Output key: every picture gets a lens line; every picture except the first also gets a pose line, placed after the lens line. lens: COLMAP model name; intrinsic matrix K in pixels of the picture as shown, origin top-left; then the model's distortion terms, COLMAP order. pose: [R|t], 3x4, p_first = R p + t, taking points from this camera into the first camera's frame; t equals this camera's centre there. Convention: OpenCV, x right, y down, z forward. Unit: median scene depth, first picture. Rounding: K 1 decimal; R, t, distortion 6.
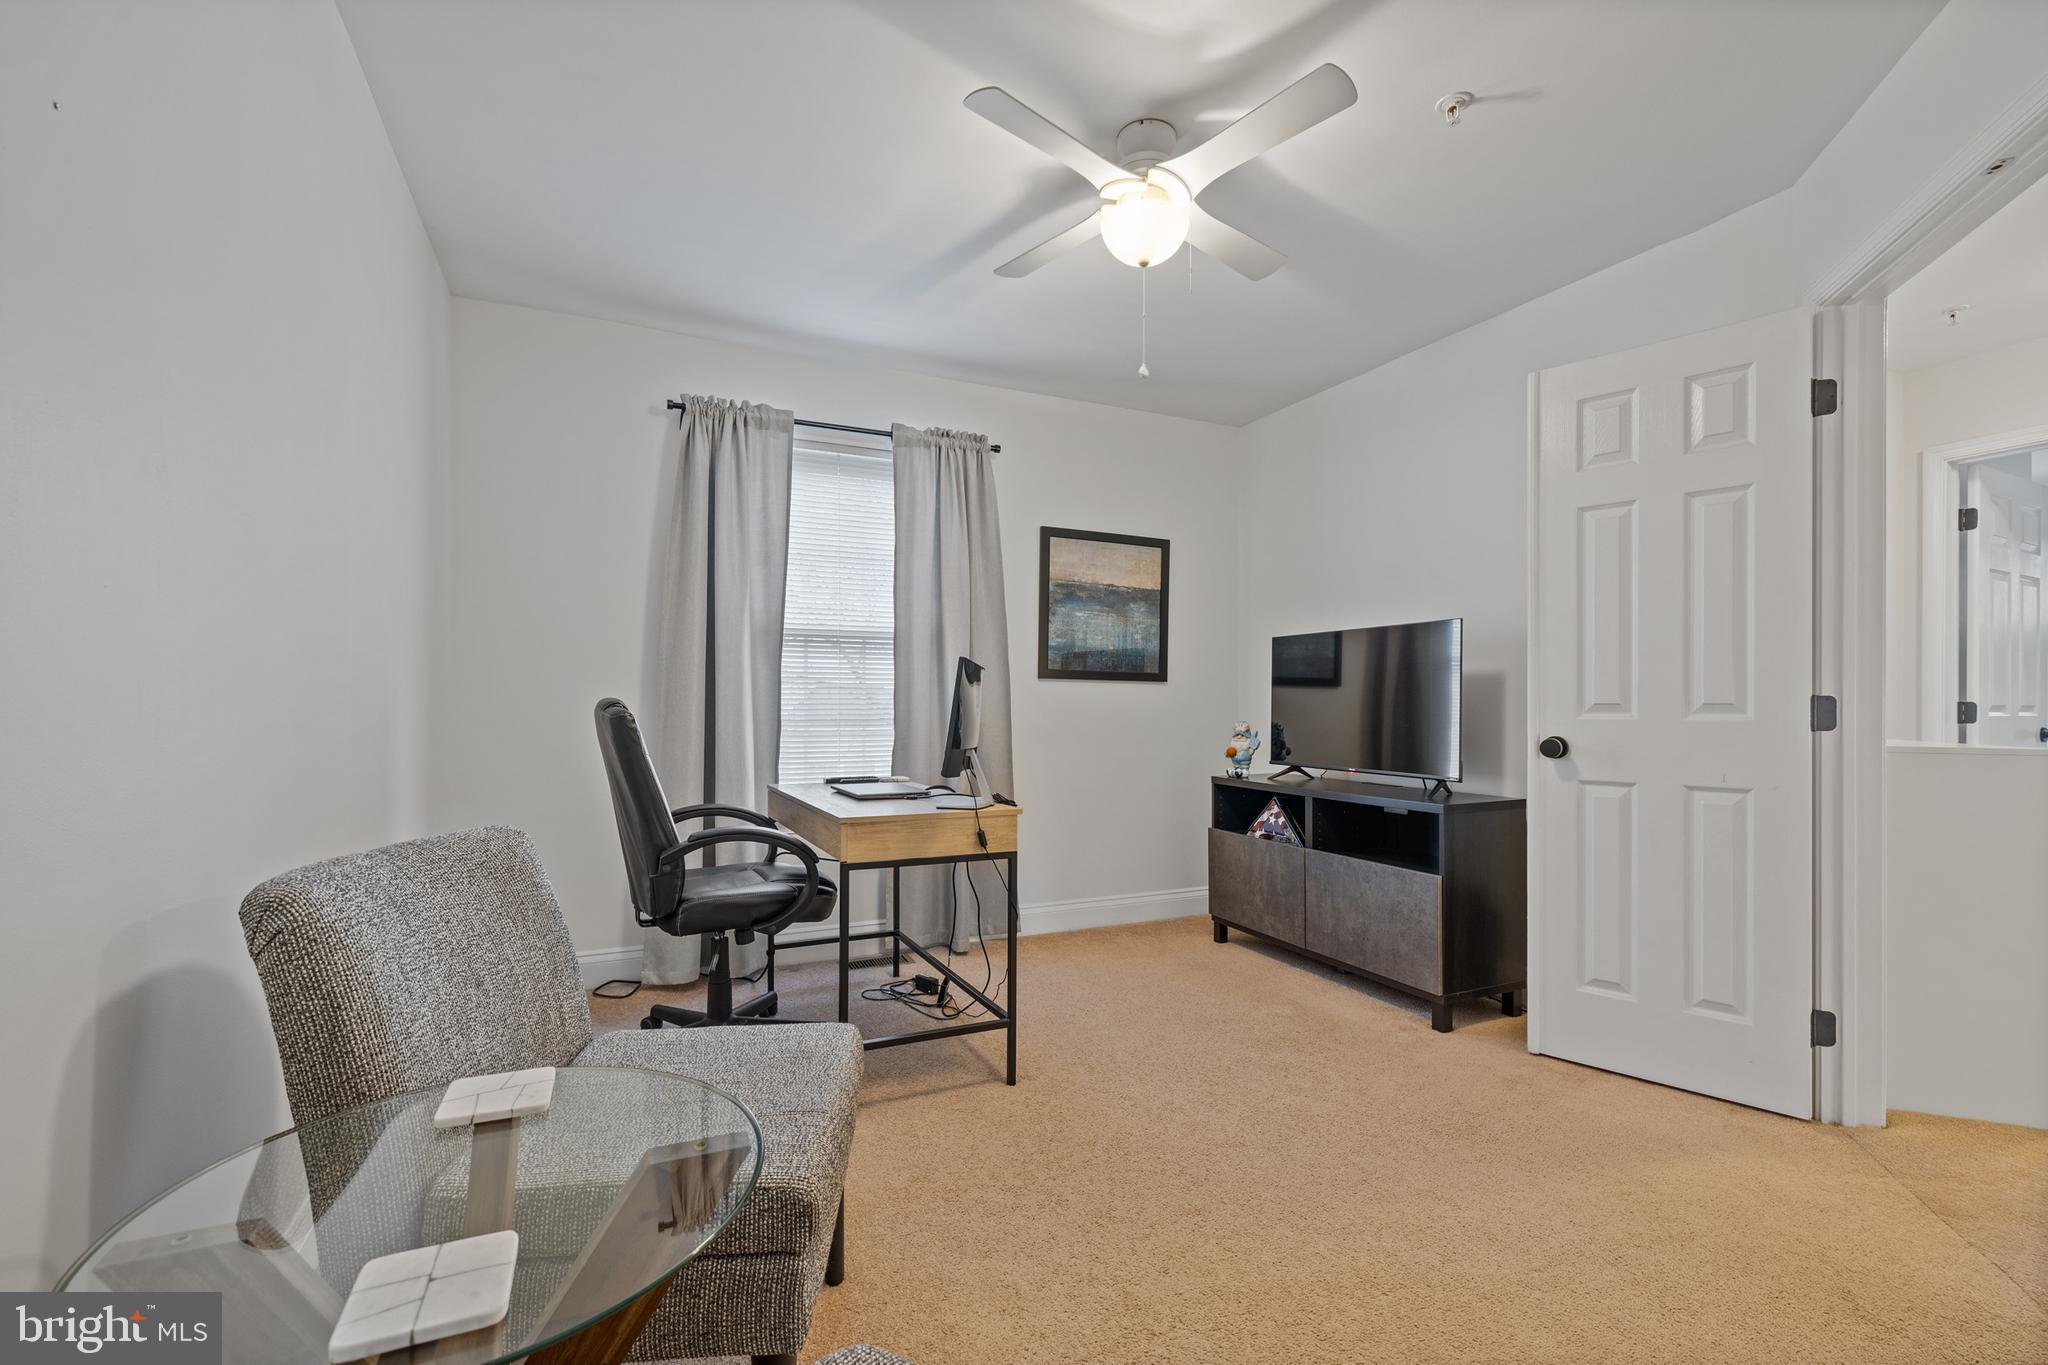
lens RADIAL K [[857.2, 0, 1021.3], [0, 857.2, 700.1], [0, 0, 1]] dist [-0.000227, 0.000722]
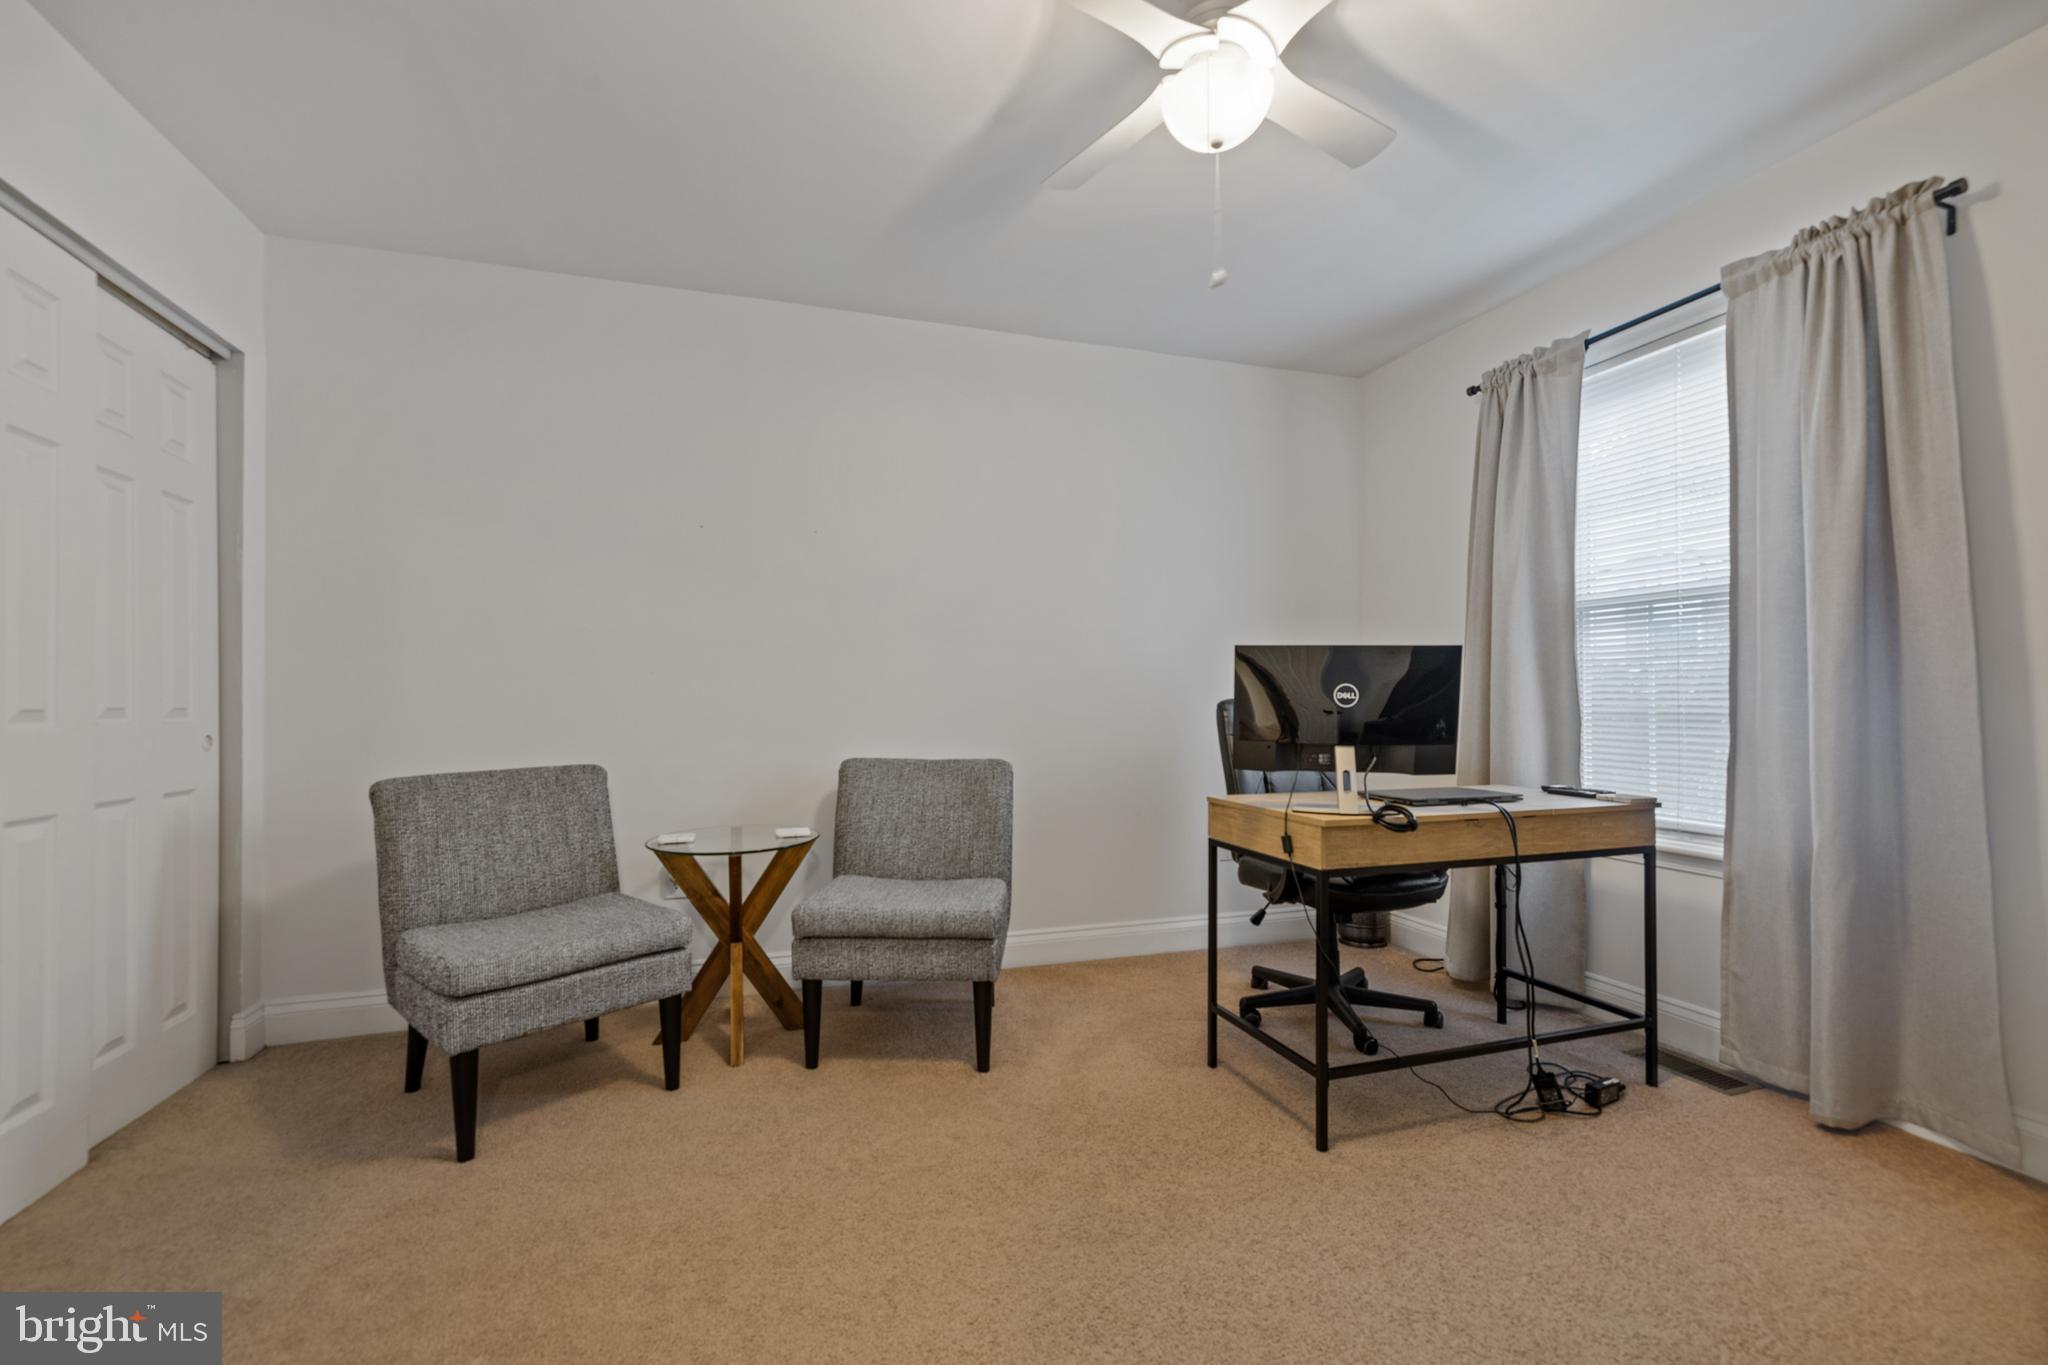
lens RADIAL K [[857.2, 0, 1027.3], [0, 857.2, 693.0], [0, 0, 1]] dist [-0.000227, 0.000722]
pose [[-0.108240, -0.007752, -0.994095, 0.585016], [0.008970, 0.999921, -0.008774, 0.006030], [0.994084, -0.009867, -0.108162, 0.554008]]
